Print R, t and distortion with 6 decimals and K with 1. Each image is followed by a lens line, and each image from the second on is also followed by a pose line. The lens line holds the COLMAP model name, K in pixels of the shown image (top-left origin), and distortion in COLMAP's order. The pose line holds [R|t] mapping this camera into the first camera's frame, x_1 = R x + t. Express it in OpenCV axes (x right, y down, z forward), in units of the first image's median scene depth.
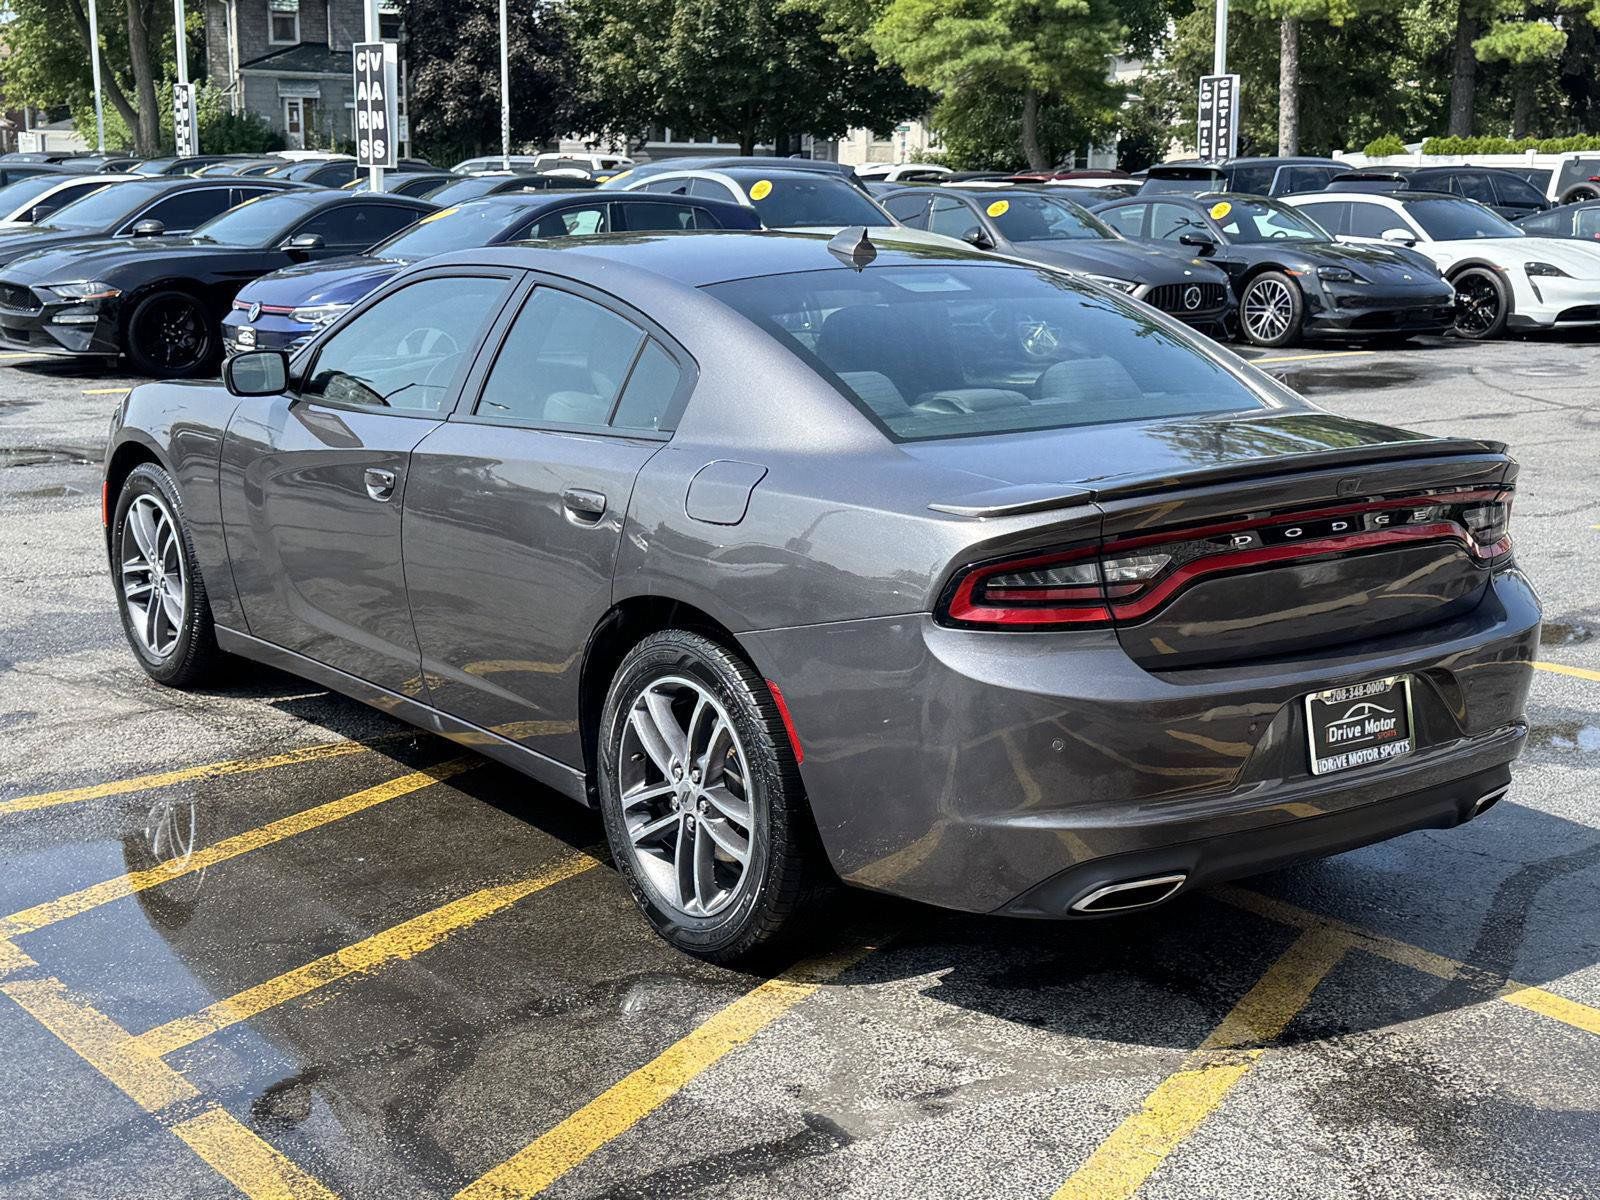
lens RADIAL K [[2272.0, 0, 832.0], [0, 2272.0, 604.9], [0, 0, 1]] dist [0.092509, 0.000000]
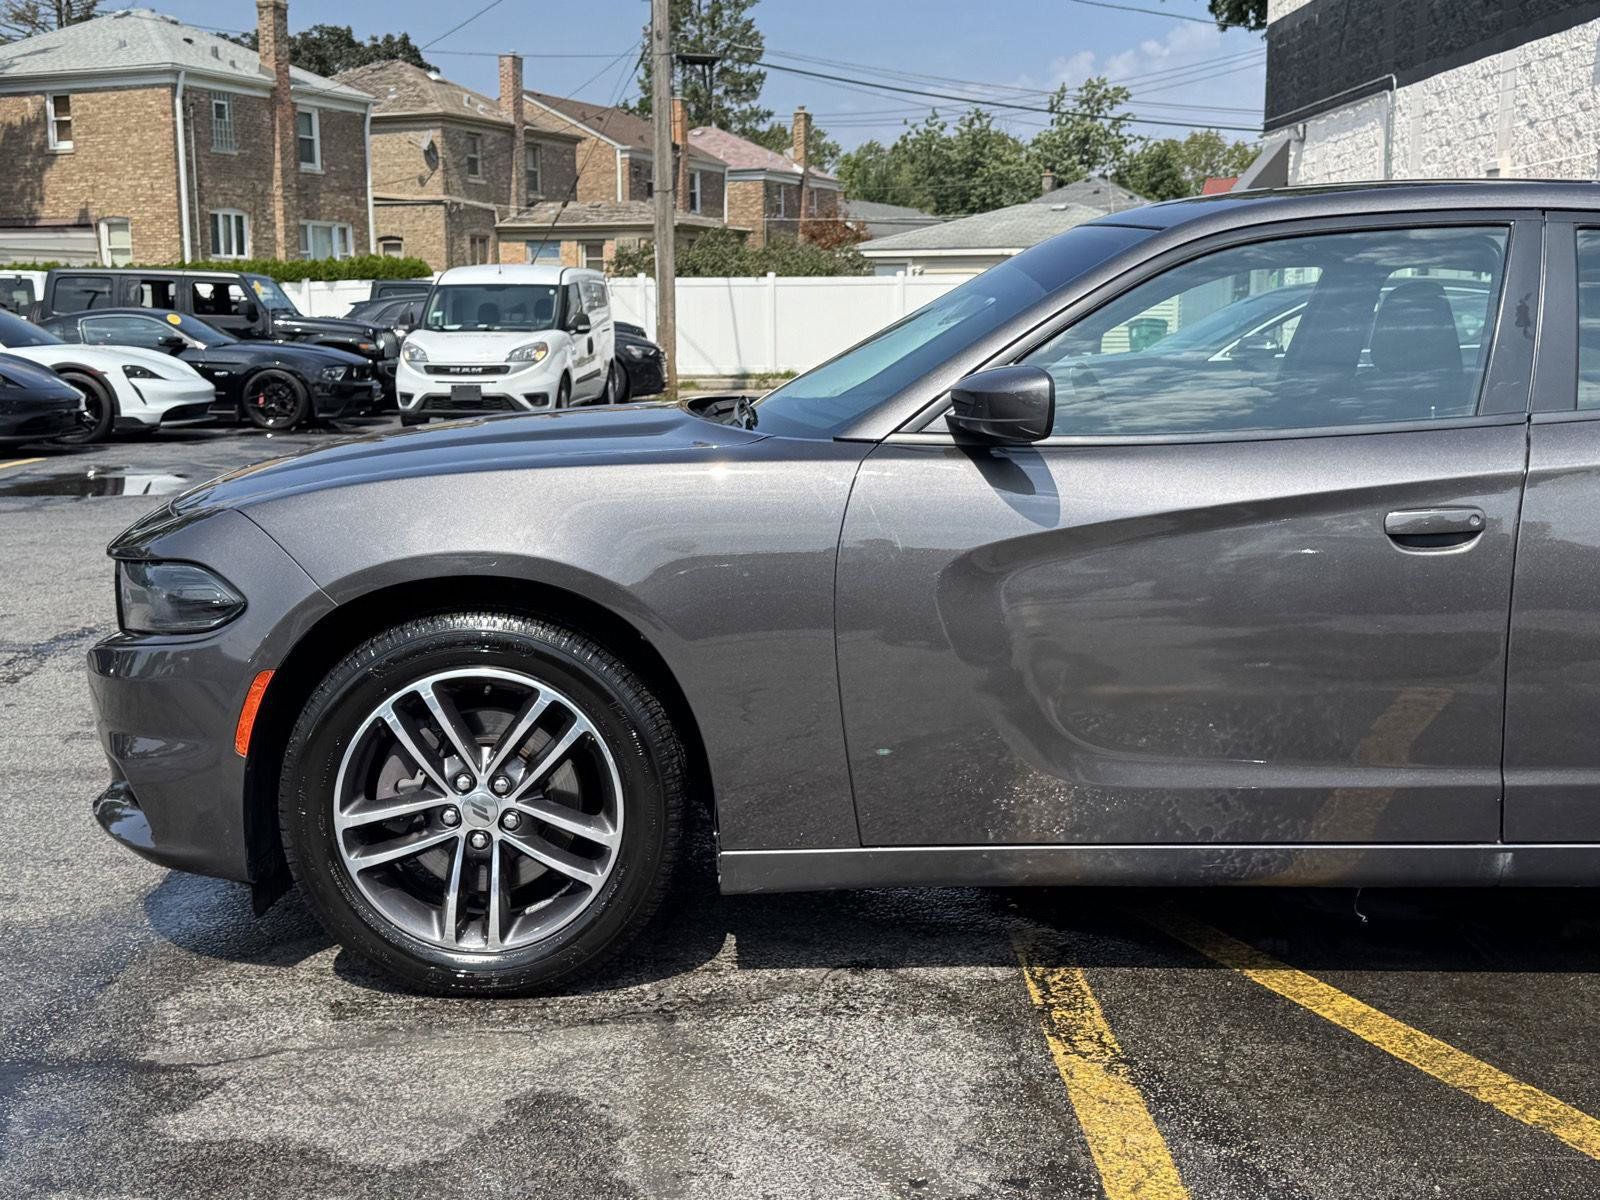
lens RADIAL K [[2003.4, 0, 799.6], [0, 2003.4, 589.7], [0, 0, 1]] dist [0.080188, 0.000000]
pose [[0.615495, -0.123002, 0.778483, -0.943721], [0.166347, 0.985770, 0.024234, -0.098700], [-0.770386, 0.114582, 0.627197, 0.933842]]
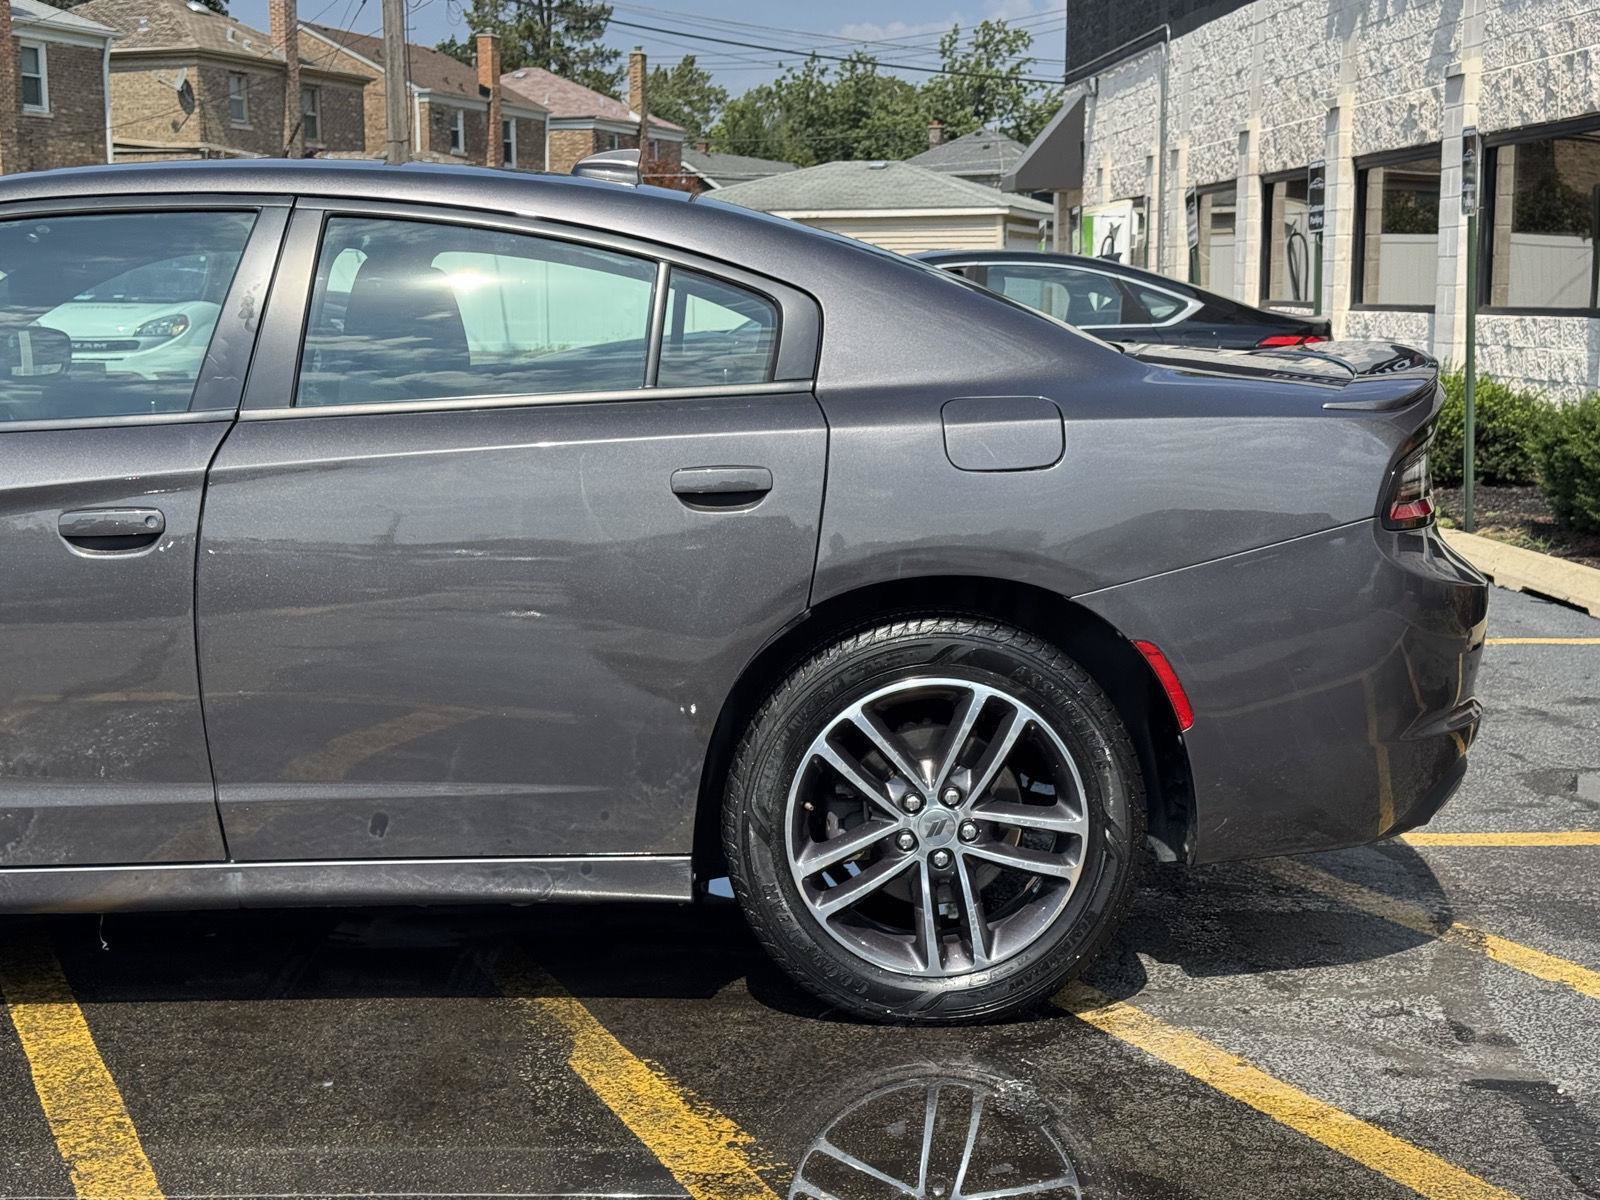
lens RADIAL K [[2272.0, 0, 831.0], [0, 2272.0, 582.7], [0, 0, 1]] dist [0.092509, 0.000000]
pose [[0.572960, -0.120806, 0.810631, -0.730215], [0.167575, 0.985450, 0.028415, -0.029123], [-0.802269, 0.119561, 0.584868, 0.564737]]
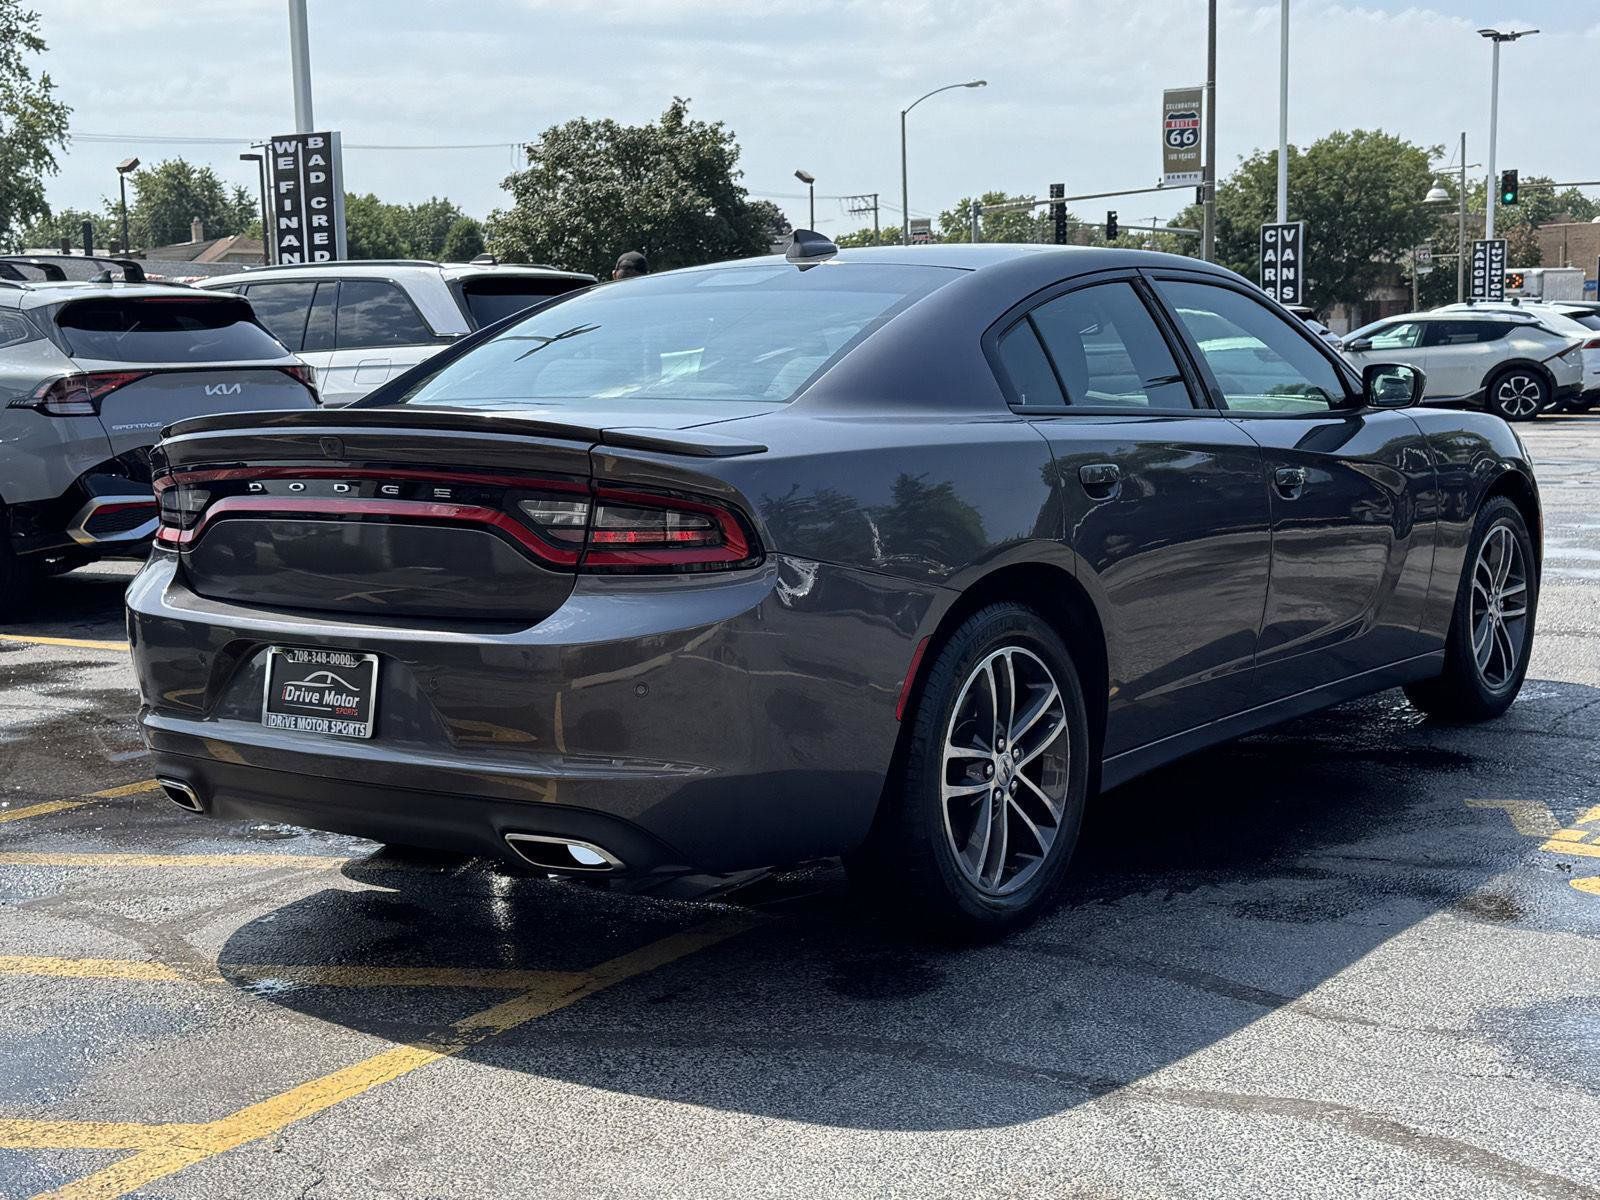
lens RADIAL K [[2205.6, 0, 803.2], [0, 2205.6, 603.8], [0, 0, 1]] dist [0.109727, 0.000000]
pose [[0.277827, 0.098246, -0.955594, 1.119196], [-0.165158, 0.984829, 0.053234, -0.064759], [0.946327, 0.143034, 0.289838, 0.866611]]
